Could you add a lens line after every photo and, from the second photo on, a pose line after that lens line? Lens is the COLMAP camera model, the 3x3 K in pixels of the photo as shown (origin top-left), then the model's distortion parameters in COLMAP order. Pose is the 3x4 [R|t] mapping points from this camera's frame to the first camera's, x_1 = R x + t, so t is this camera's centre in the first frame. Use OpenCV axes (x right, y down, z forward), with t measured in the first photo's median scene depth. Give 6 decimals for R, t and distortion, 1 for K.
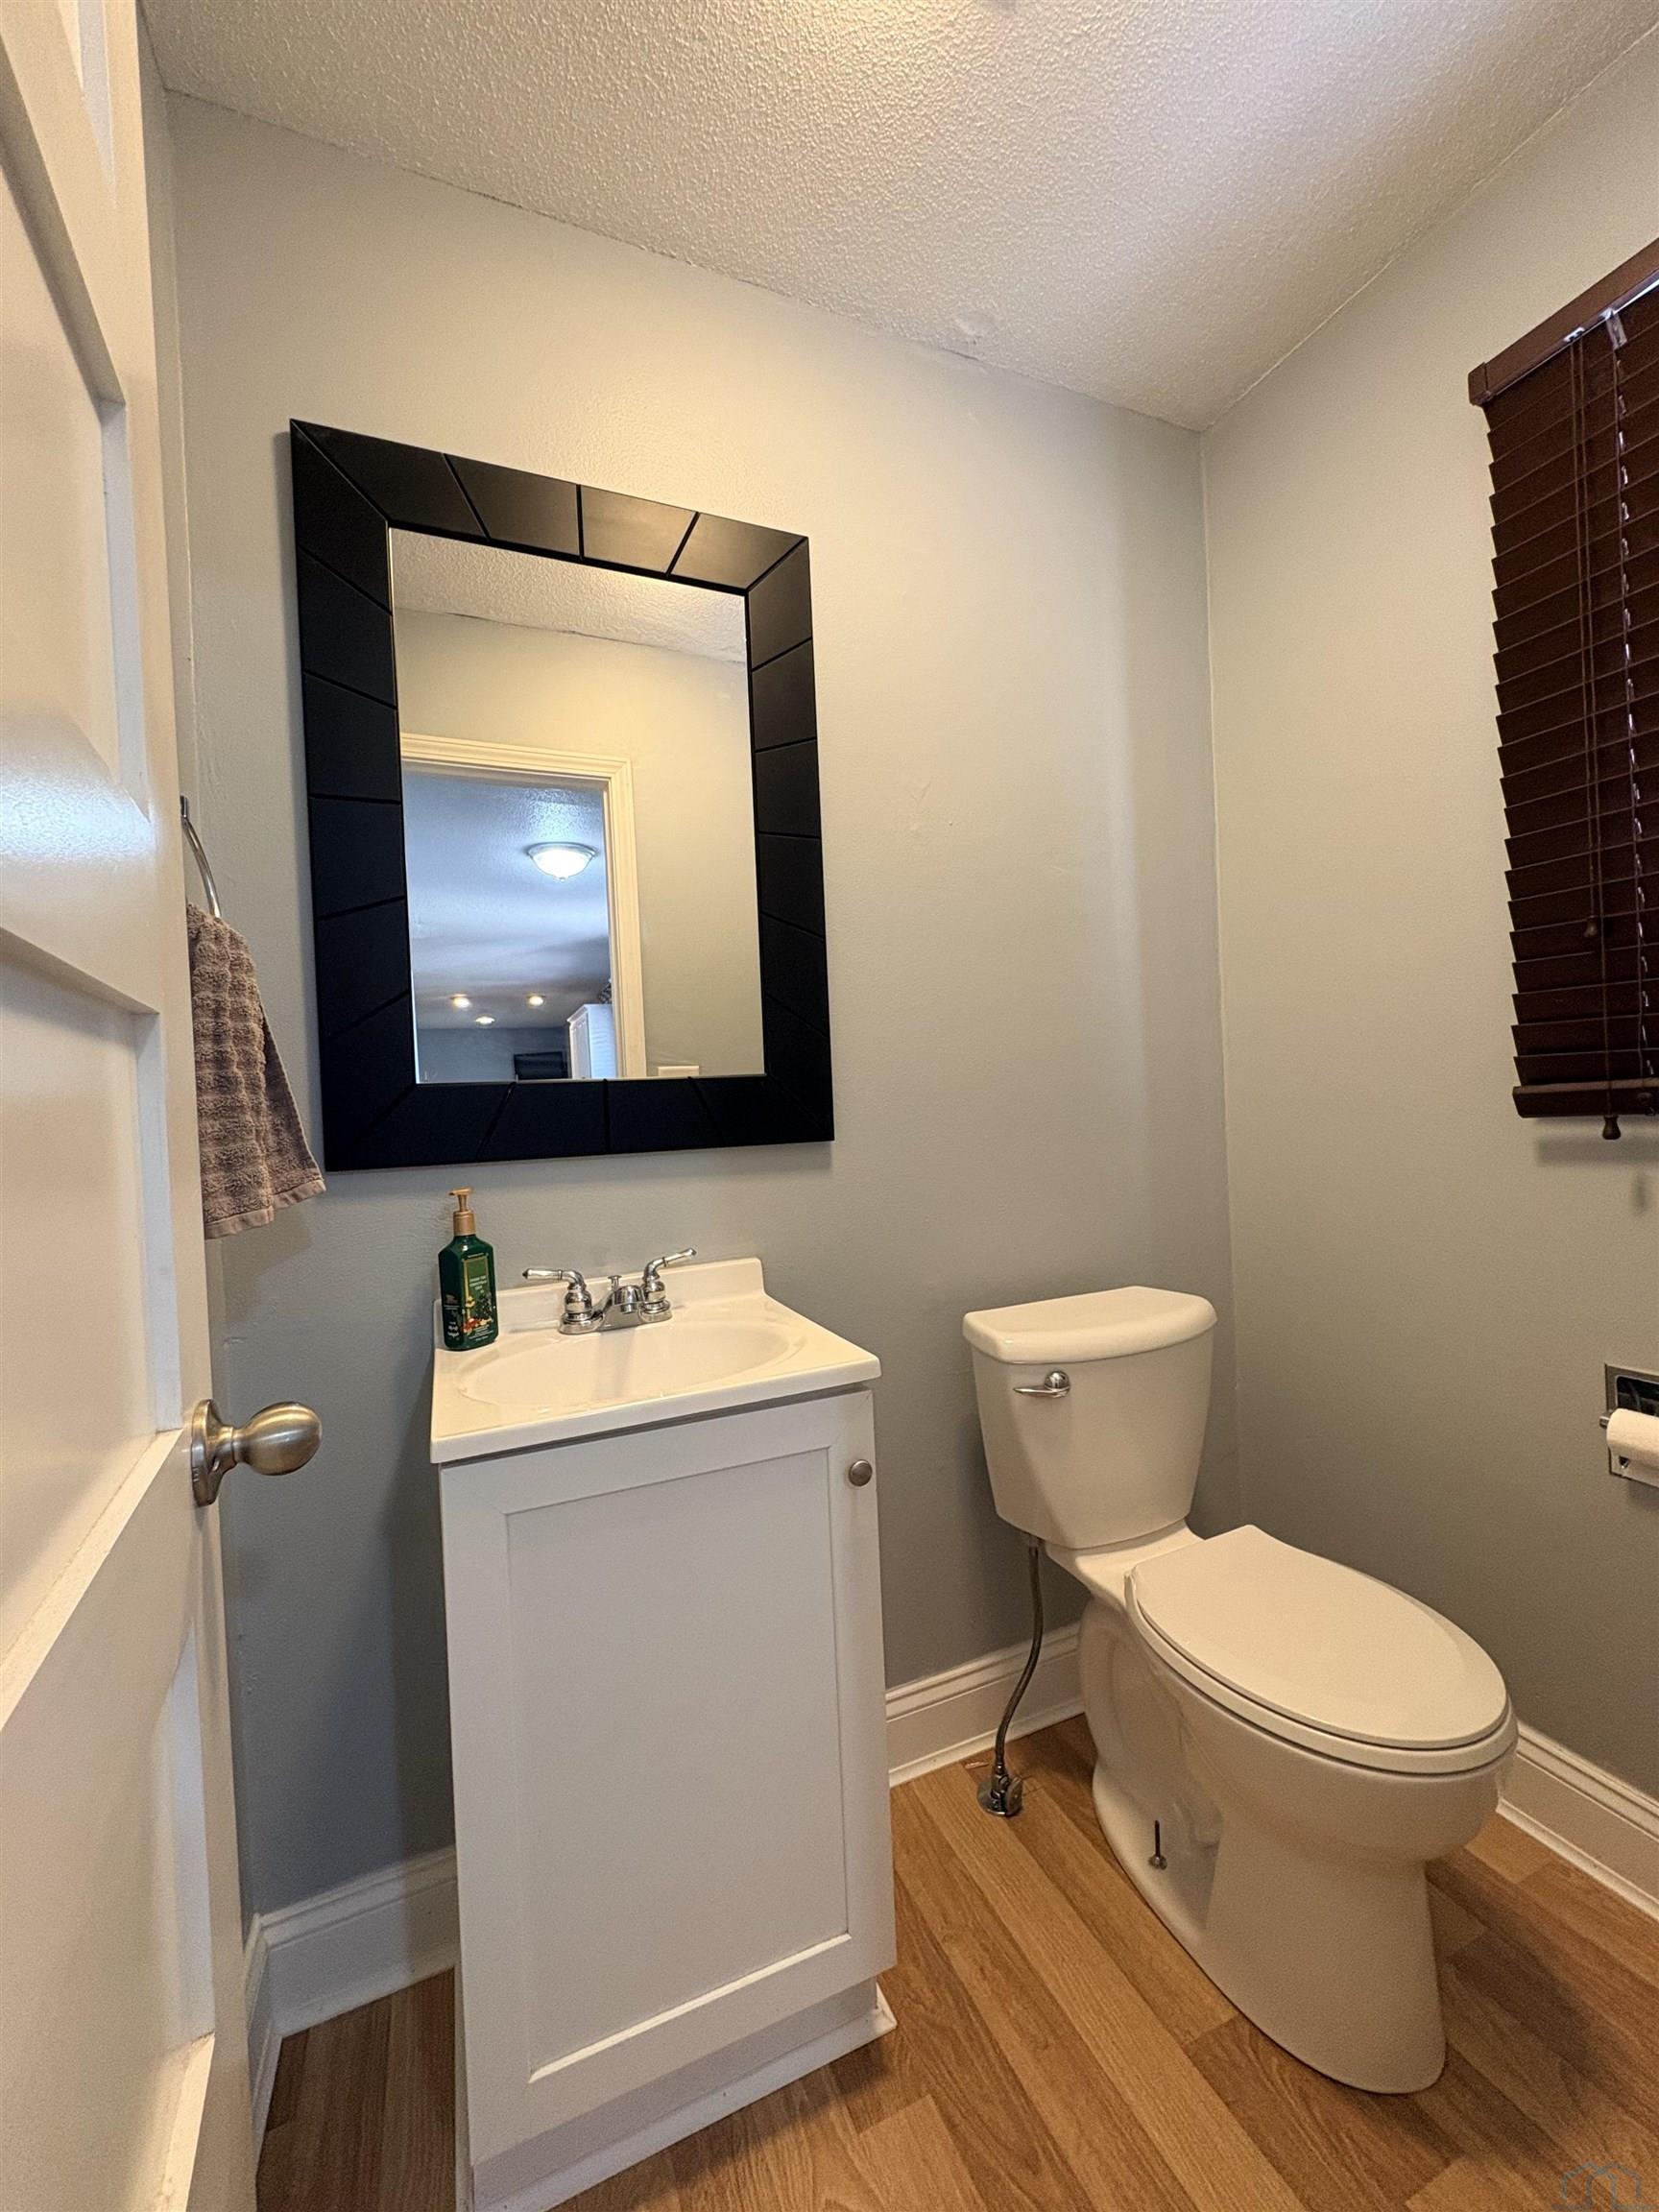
lens RADIAL K [[882.8, 0, 824.3], [0, 882.8, 1105.1], [0, 0, 1]] dist [-0.001591, 0.000356]
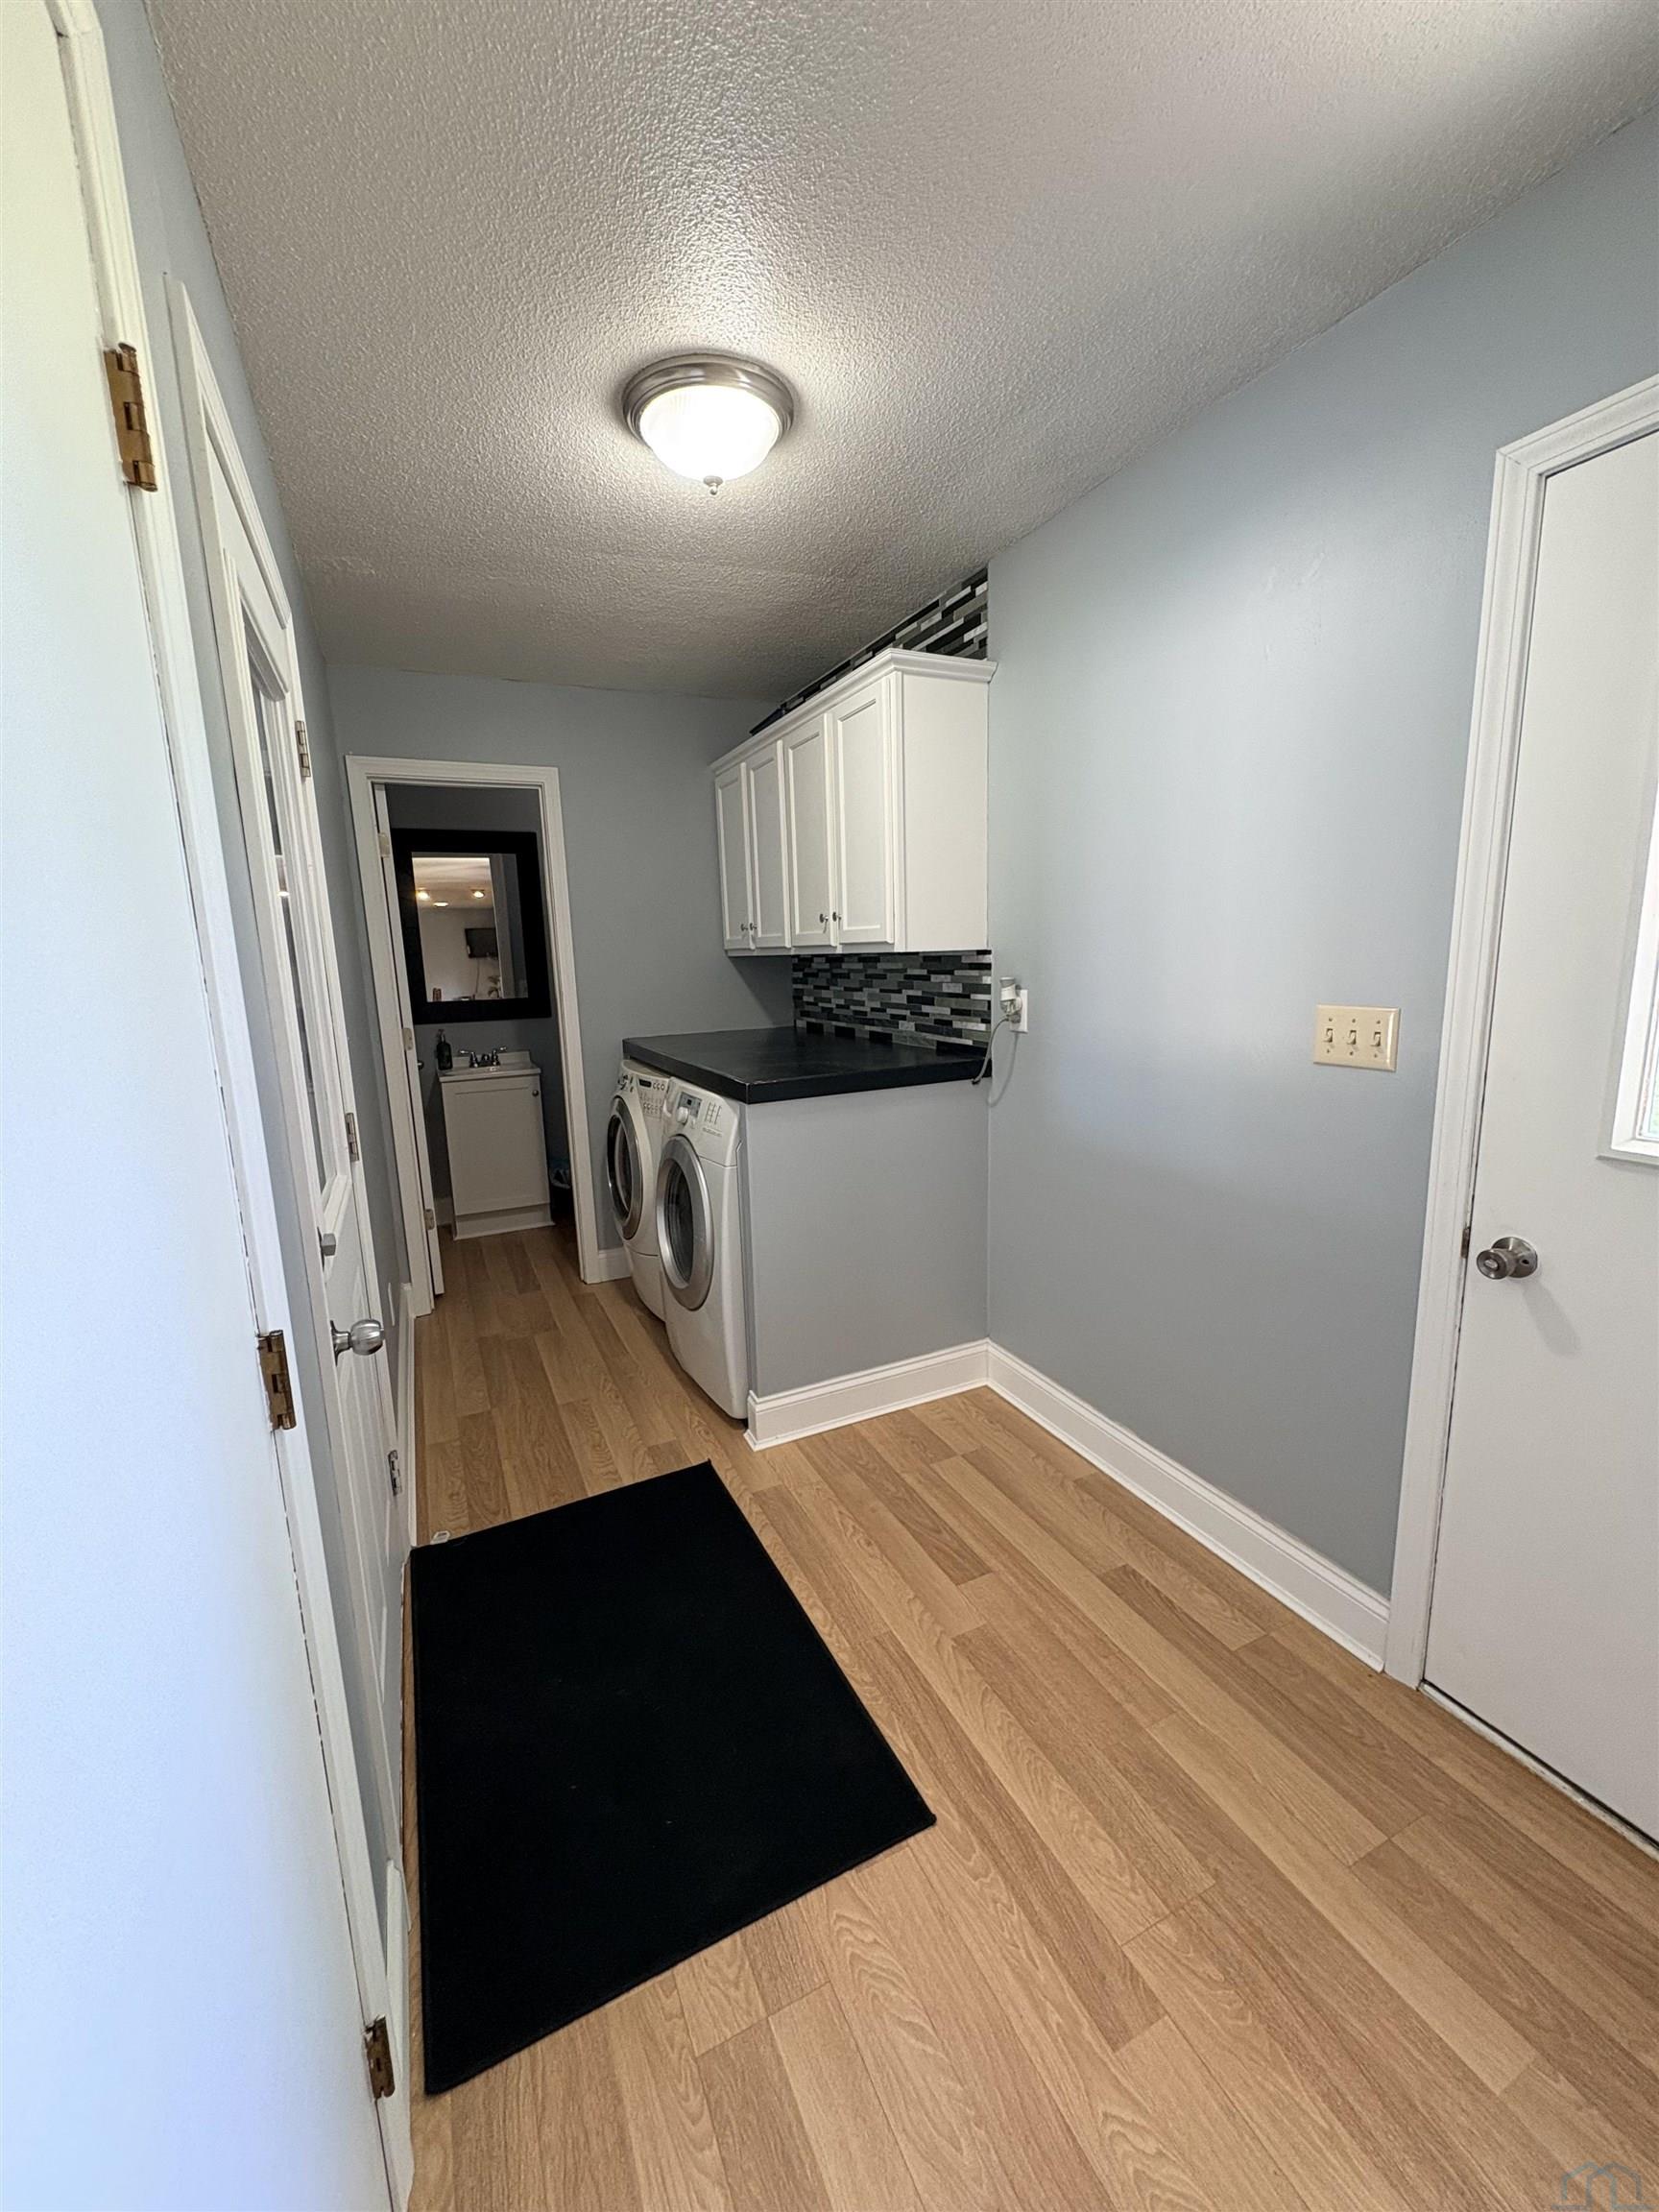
lens RADIAL K [[882.8, 0, 841.4], [0, 882.8, 1102.9], [0, 0, 1]] dist [-0.001591, 0.000356]
pose [[0.998634, 0.003387, 0.052143, 1.054916], [-0.012081, 0.985826, 0.167334, -0.239611], [-0.050838, -0.167735, 0.984520, -2.724208]]
